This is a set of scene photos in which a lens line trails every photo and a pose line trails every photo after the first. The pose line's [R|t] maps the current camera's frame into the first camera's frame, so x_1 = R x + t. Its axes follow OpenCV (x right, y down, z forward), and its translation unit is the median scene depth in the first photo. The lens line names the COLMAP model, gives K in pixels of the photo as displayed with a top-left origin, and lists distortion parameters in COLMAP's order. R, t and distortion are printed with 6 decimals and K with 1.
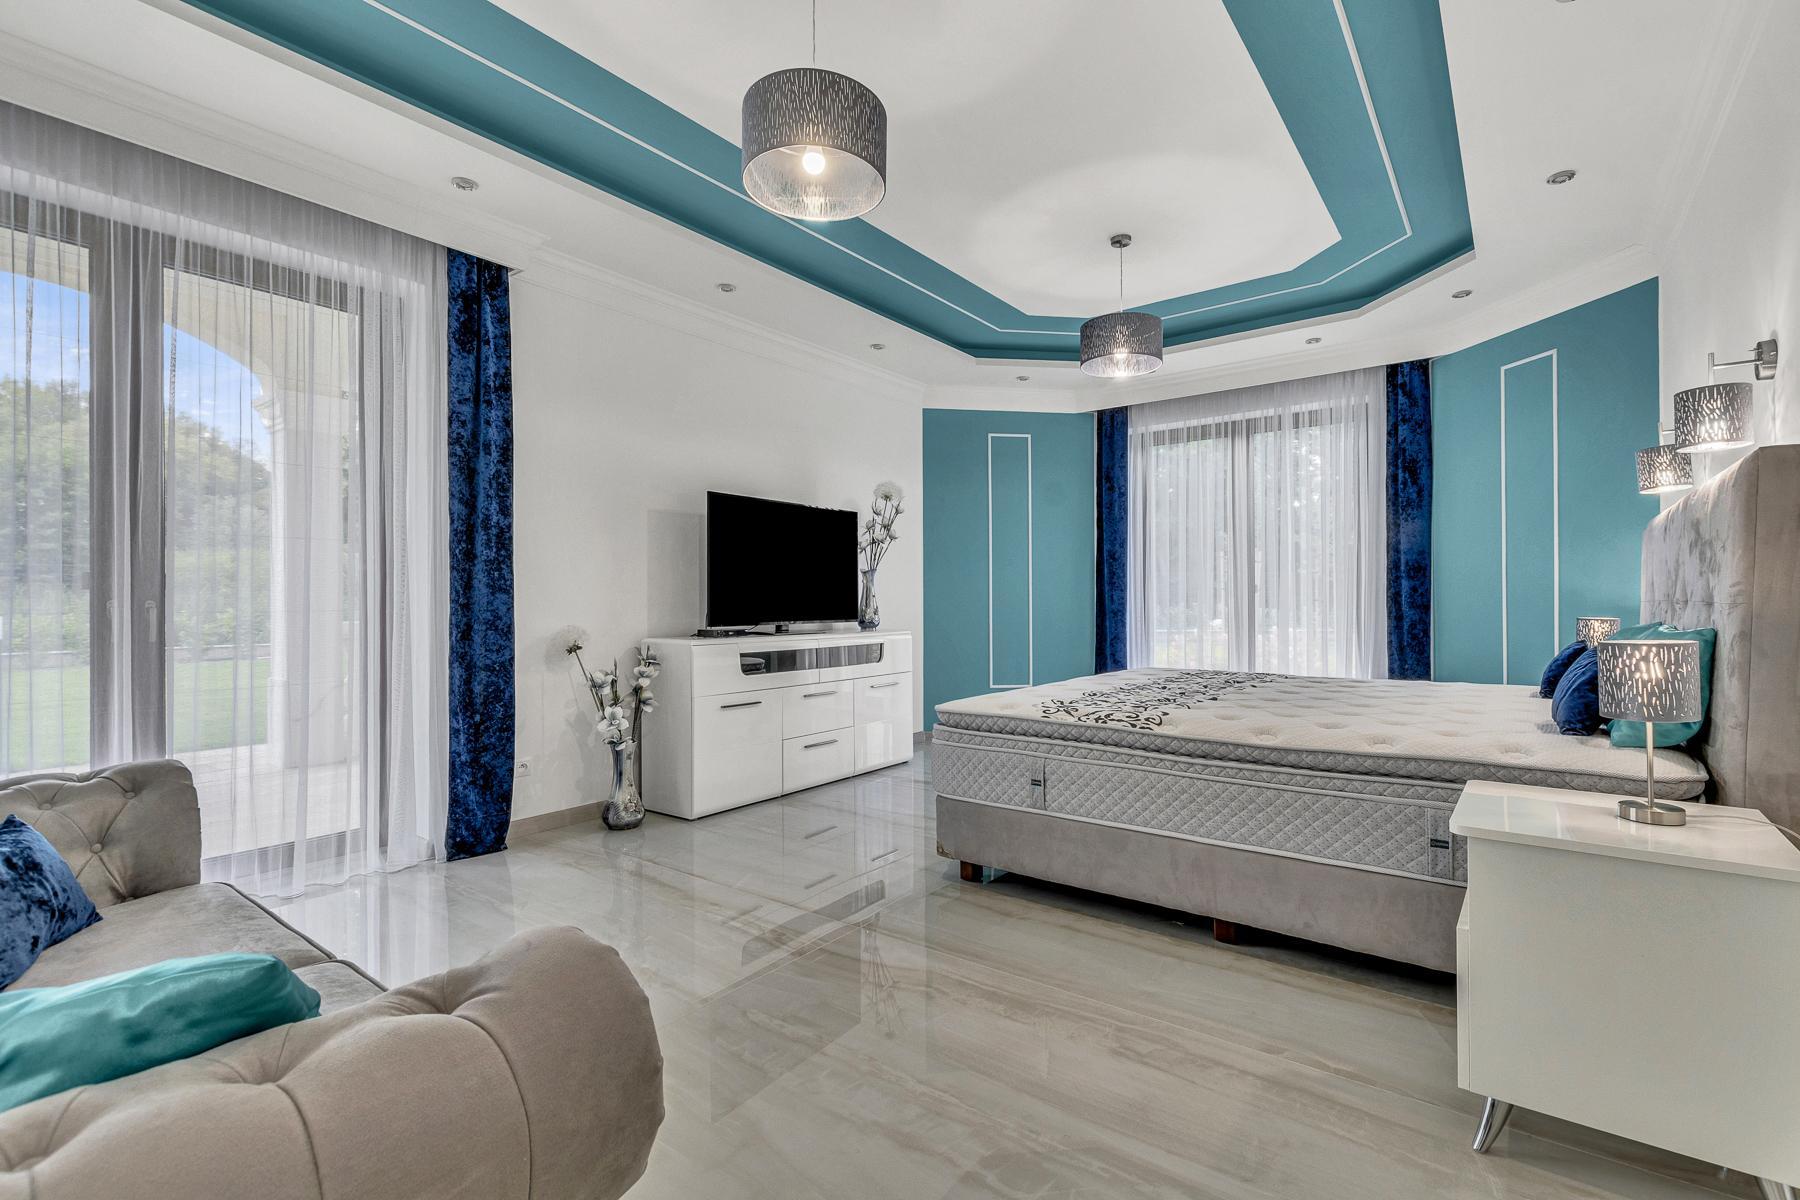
lens RADIAL K [[788.0, 0, 929.3], [0, 788.0, 602.4], [0, 0, 1]] dist [-0.000910, -0.000052]
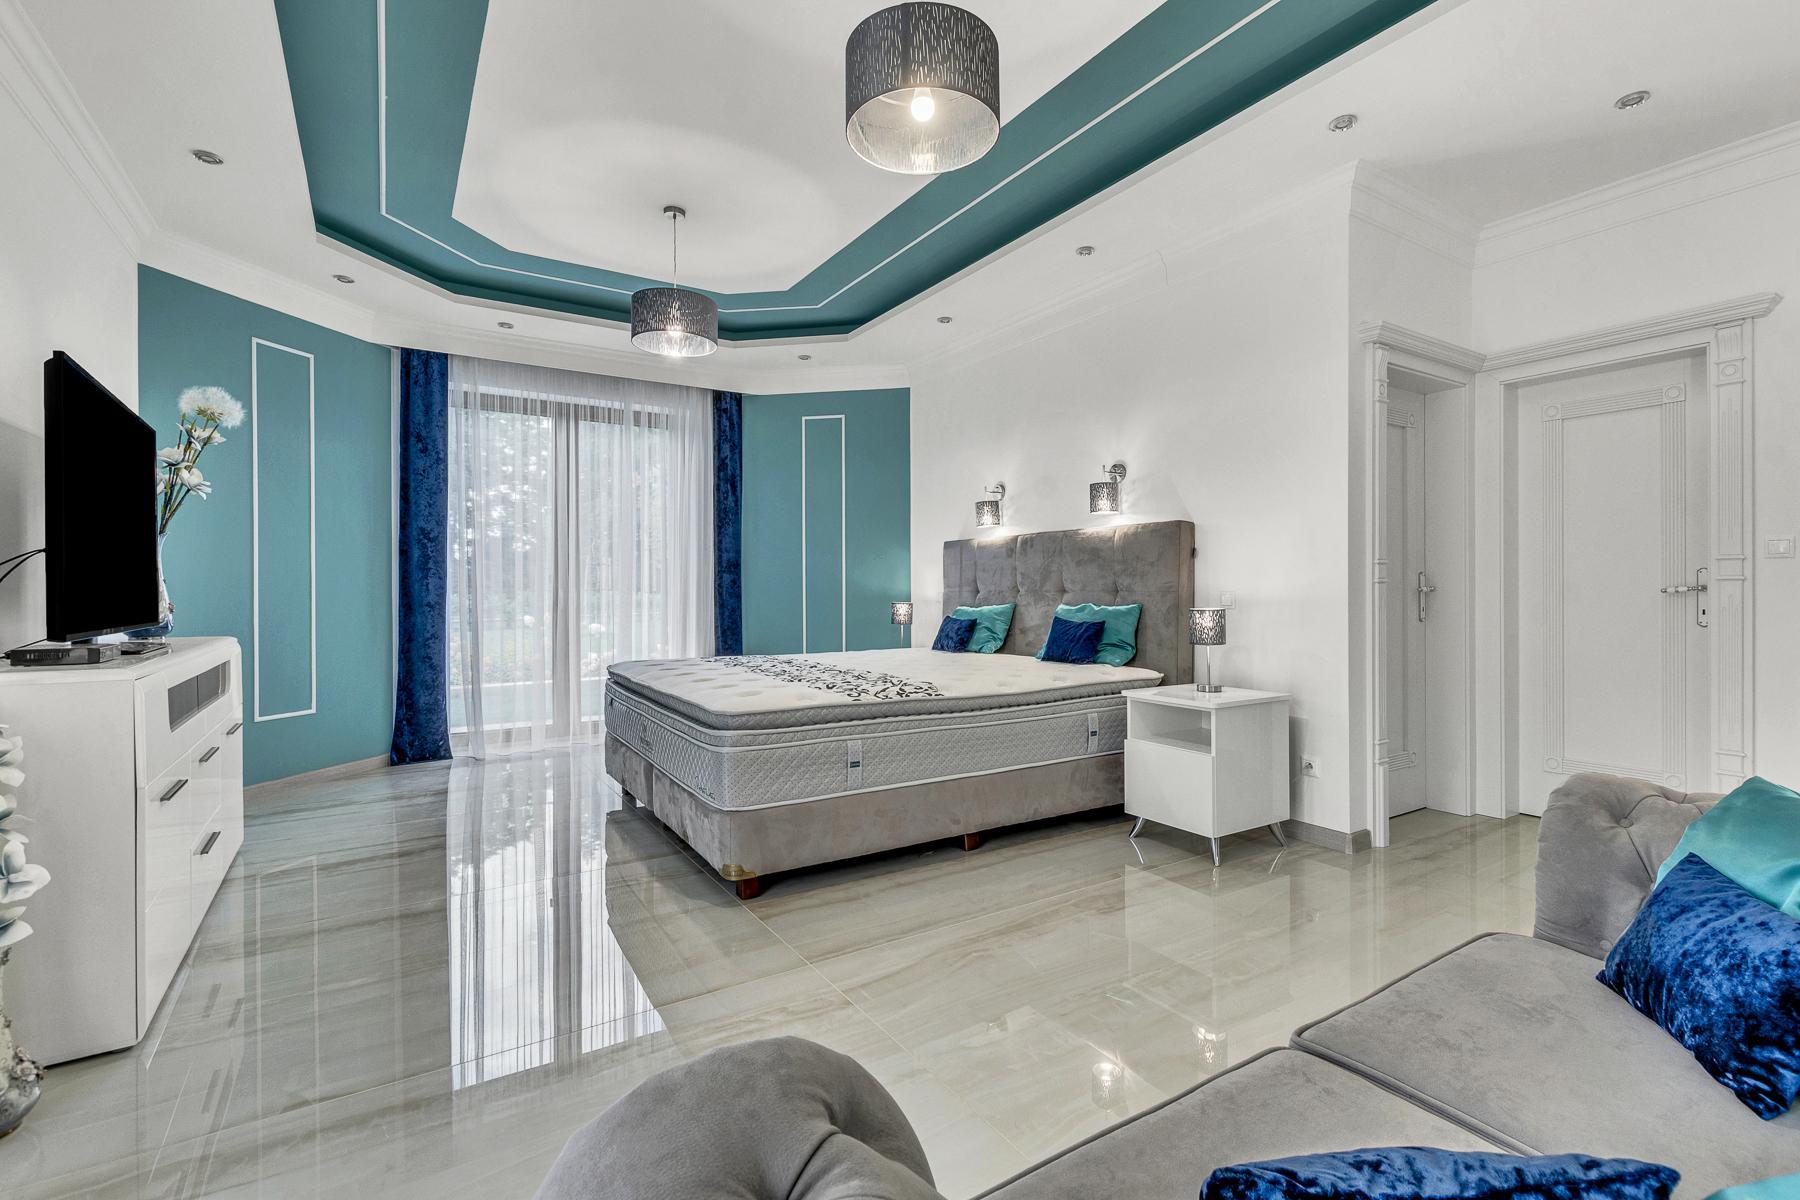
lens RADIAL K [[821.8, 0, 904.0], [0, 821.8, 598.6], [0, 0, 1]] dist [-0.000375, 0.000186]
pose [[0.360296, -0.005382, 0.932823, -0.462230], [0.000880, 0.999985, 0.005430, 0.002540], [-0.932838, -0.001135, 0.360295, 0.300284]]
